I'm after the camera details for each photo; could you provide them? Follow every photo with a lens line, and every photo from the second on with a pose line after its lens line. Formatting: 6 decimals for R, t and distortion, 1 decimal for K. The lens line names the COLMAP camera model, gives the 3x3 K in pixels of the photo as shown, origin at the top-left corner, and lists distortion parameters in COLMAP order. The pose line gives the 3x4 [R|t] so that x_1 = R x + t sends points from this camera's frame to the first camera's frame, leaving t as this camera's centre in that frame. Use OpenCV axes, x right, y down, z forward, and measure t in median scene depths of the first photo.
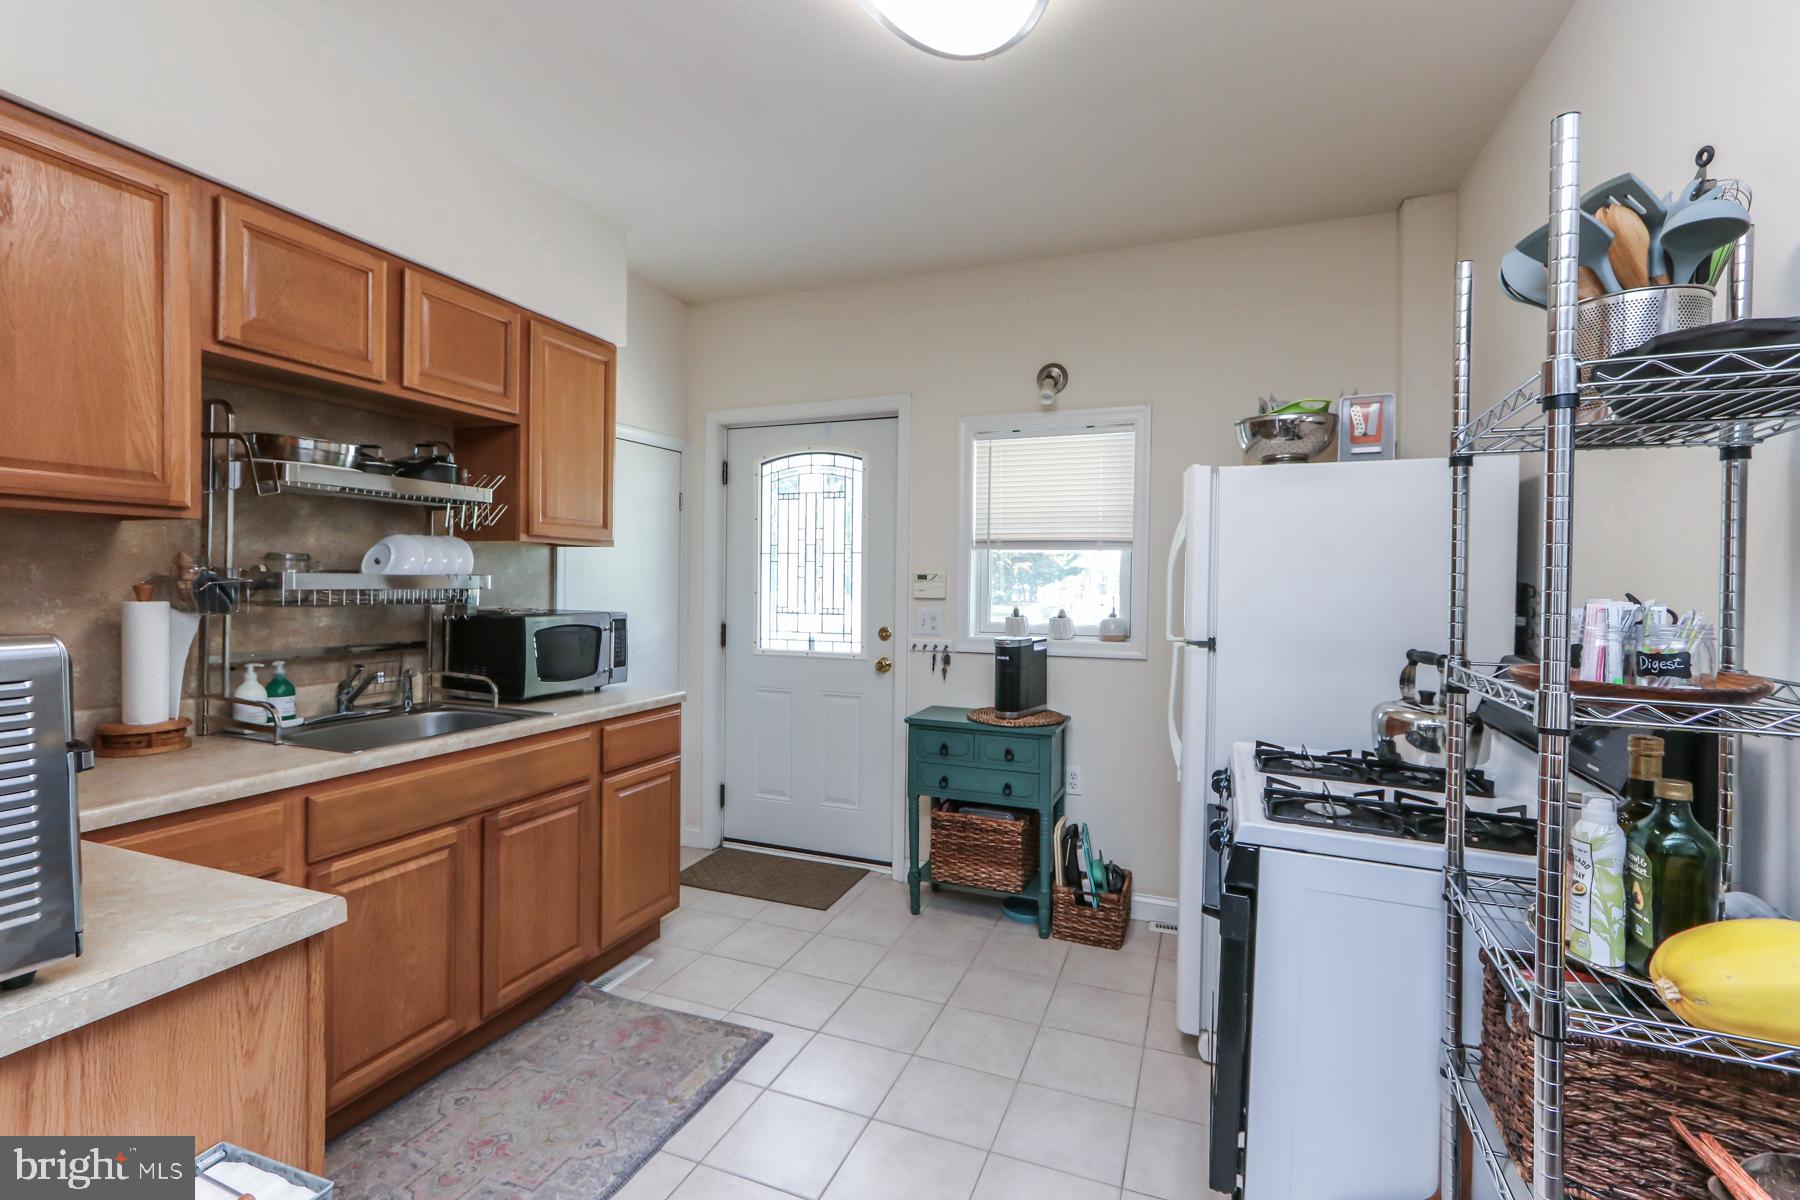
lens RADIAL K [[825.7, 0, 891.0], [0, 825.7, 596.1], [0, 0, 1]] dist [-0.001227, 0.005887]
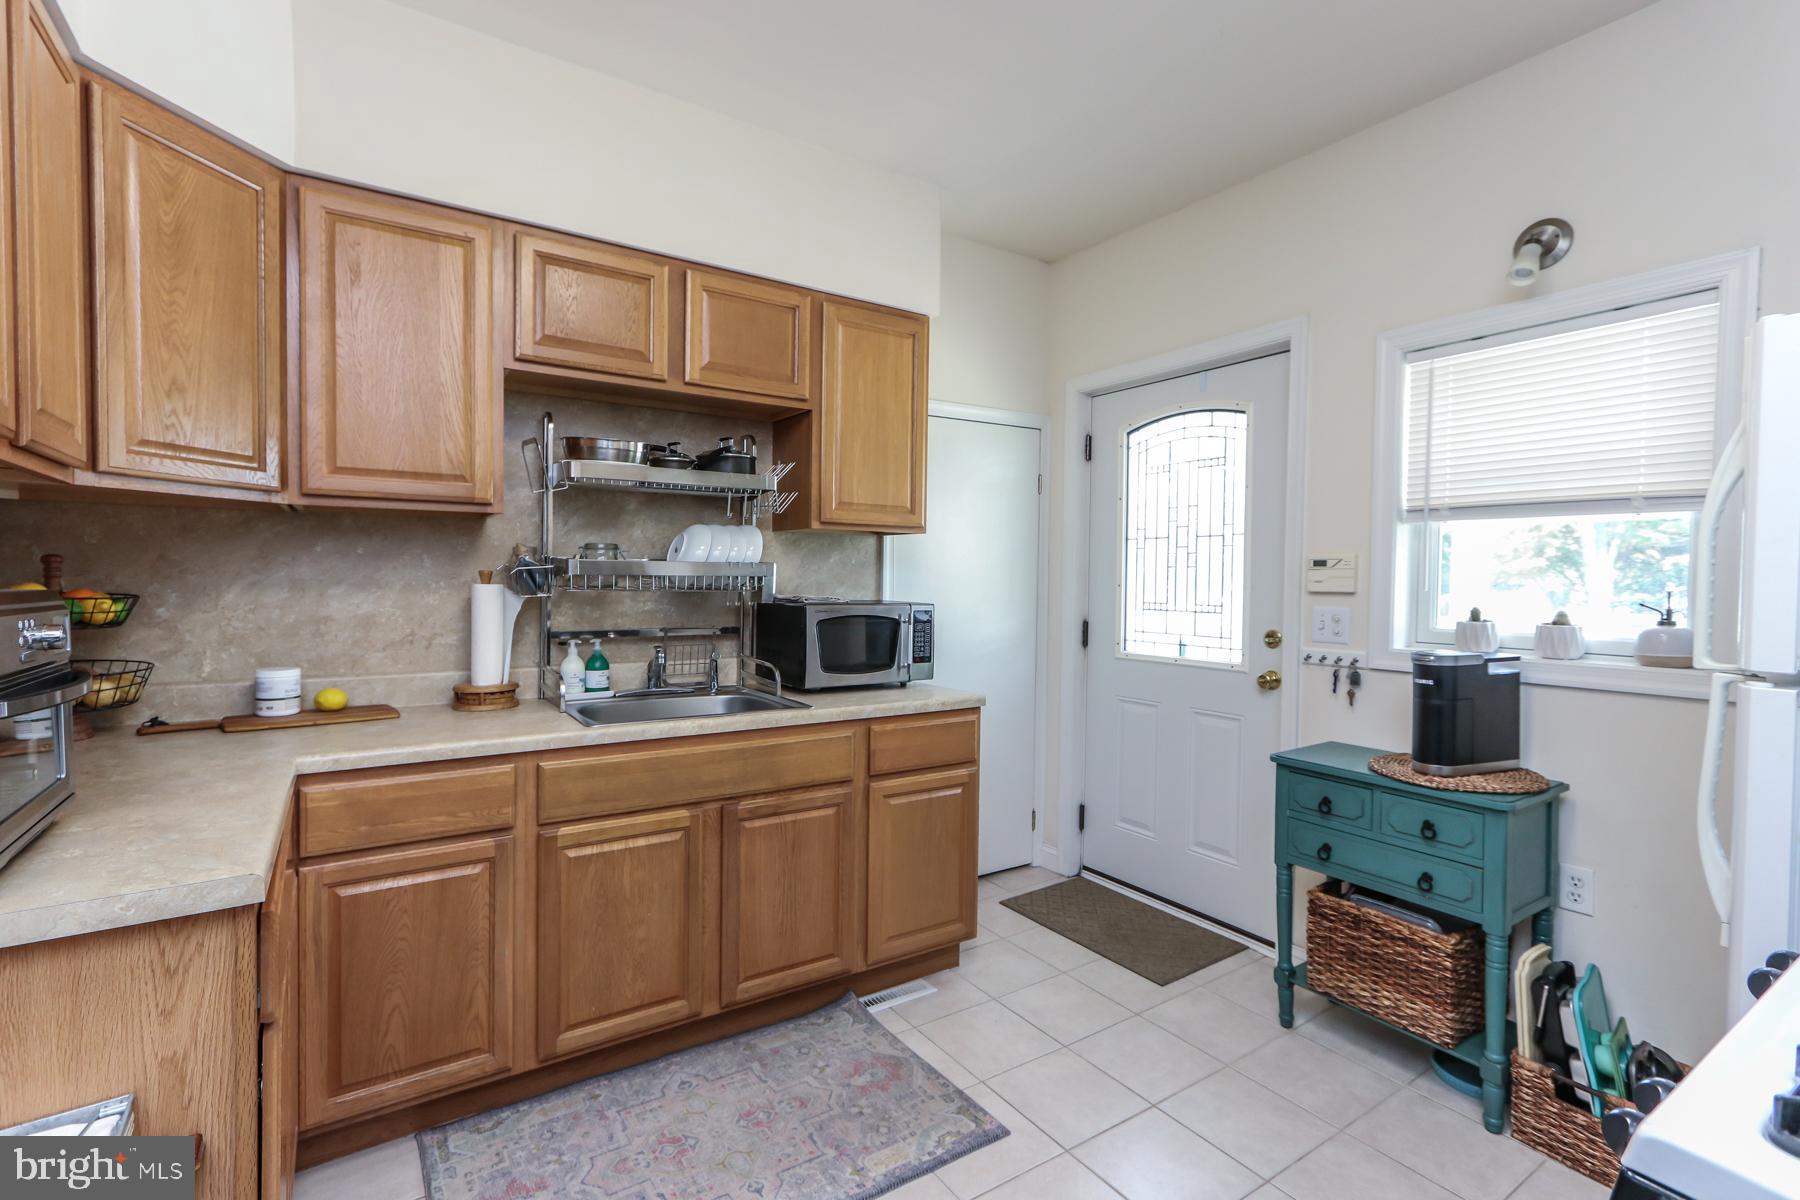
lens RADIAL K [[825.7, 0, 891.0], [0, 825.7, 596.1], [0, 0, 1]] dist [-0.001227, 0.005887]
pose [[0.817135, 0.009633, -0.576366, 0.231621], [-0.010157, 0.999946, 0.002312, 0.012754], [0.576357, 0.003965, 0.817189, 0.295665]]
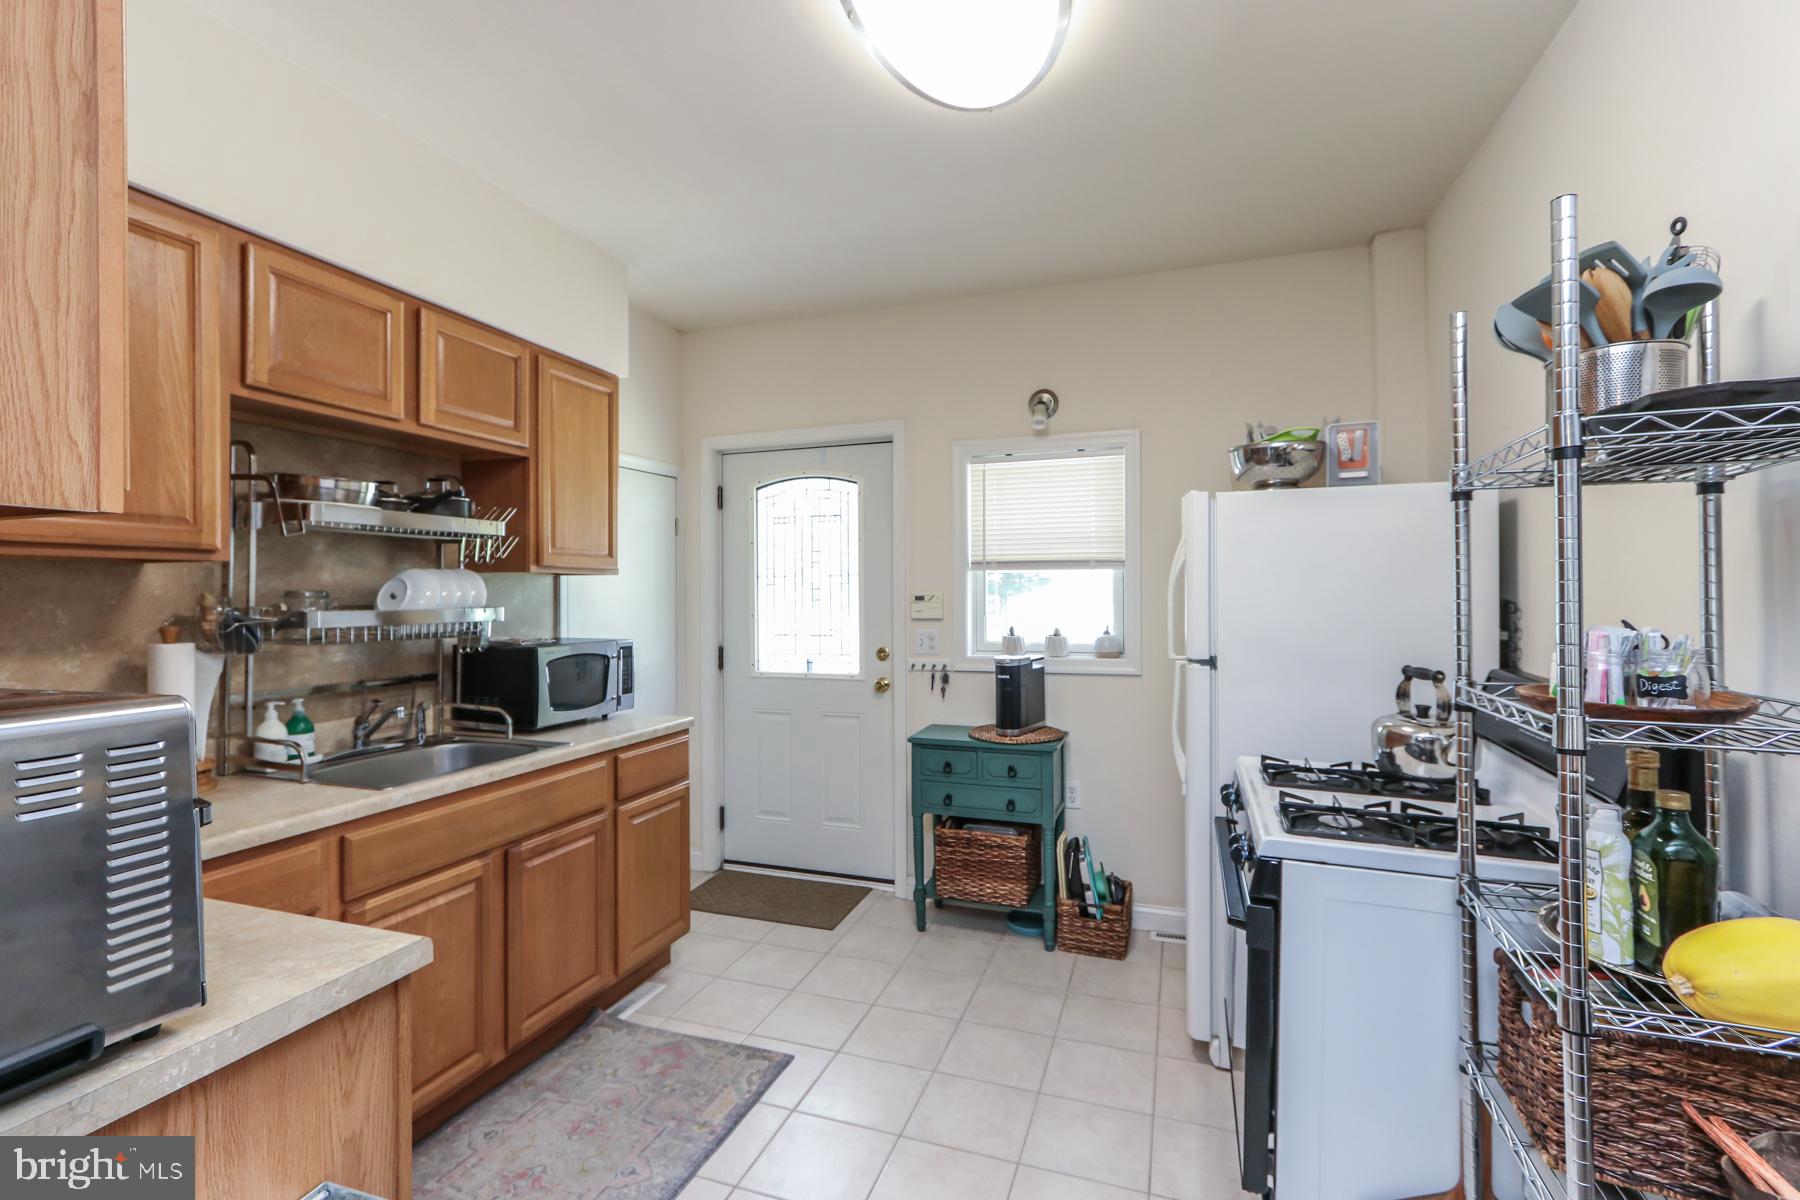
lens RADIAL K [[824.4, 0, 890.3], [0, 824.4, 594.3], [0, 0, 1]] dist [-0.001490, 0.005758]
pose [[0.999191, -0.017485, 0.036207, -0.055016], [0.018119, 0.999687, -0.017244, -0.016955], [-0.035894, 0.017886, 0.999196, -0.026564]]
